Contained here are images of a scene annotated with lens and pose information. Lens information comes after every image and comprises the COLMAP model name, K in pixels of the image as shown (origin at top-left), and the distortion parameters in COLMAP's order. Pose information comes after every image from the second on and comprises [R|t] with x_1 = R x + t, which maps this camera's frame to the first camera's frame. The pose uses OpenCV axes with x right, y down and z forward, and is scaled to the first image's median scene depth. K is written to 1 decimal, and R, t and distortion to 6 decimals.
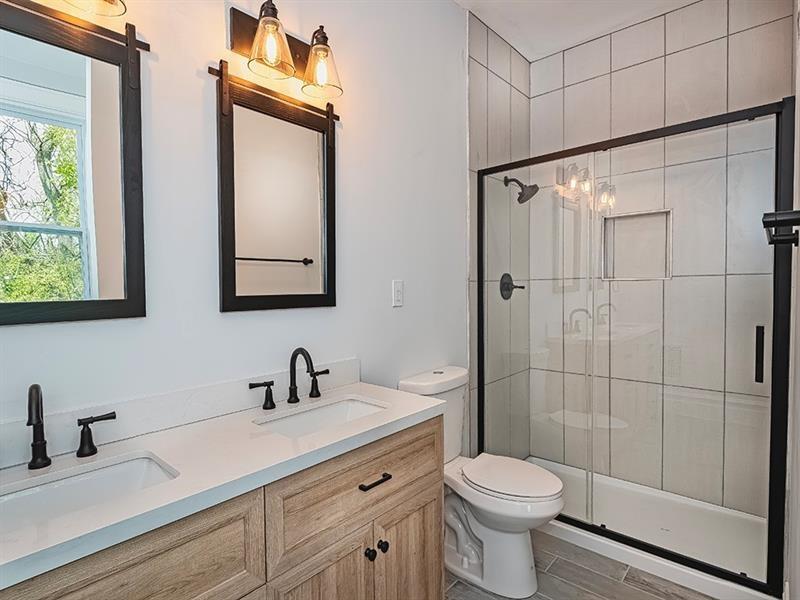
lens RADIAL K [[422.9, 0, 382.0], [0, 422.9, 296.7], [0, 0, 1]] dist [0.010675, -0.010701]
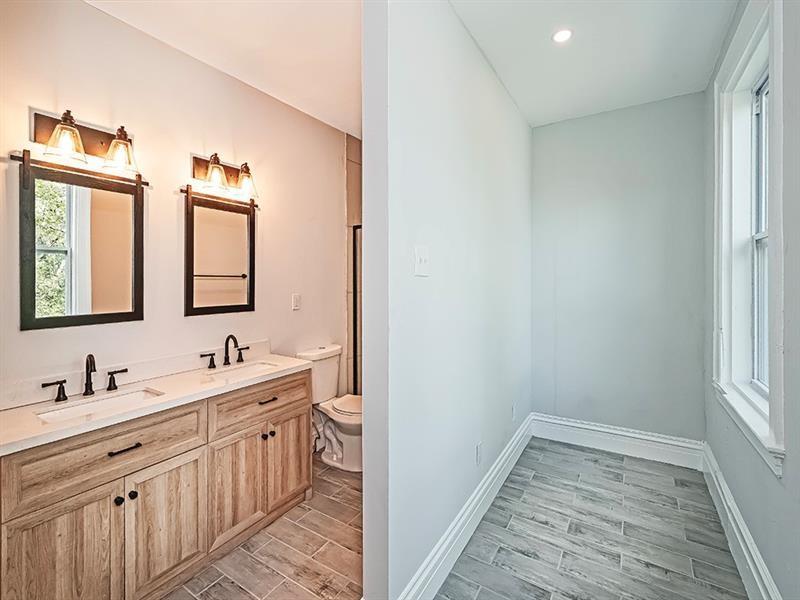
lens RADIAL K [[347.0, 0, 393.4], [0, 347.0, 288.8], [0, 0, 1]] dist [0.001830, -0.000352]
pose [[0.979917, 0.013425, 0.198951, 0.195292], [-0.012140, 0.999897, -0.007678, -0.076559], [-0.199034, 0.005108, 0.979979, -0.621130]]
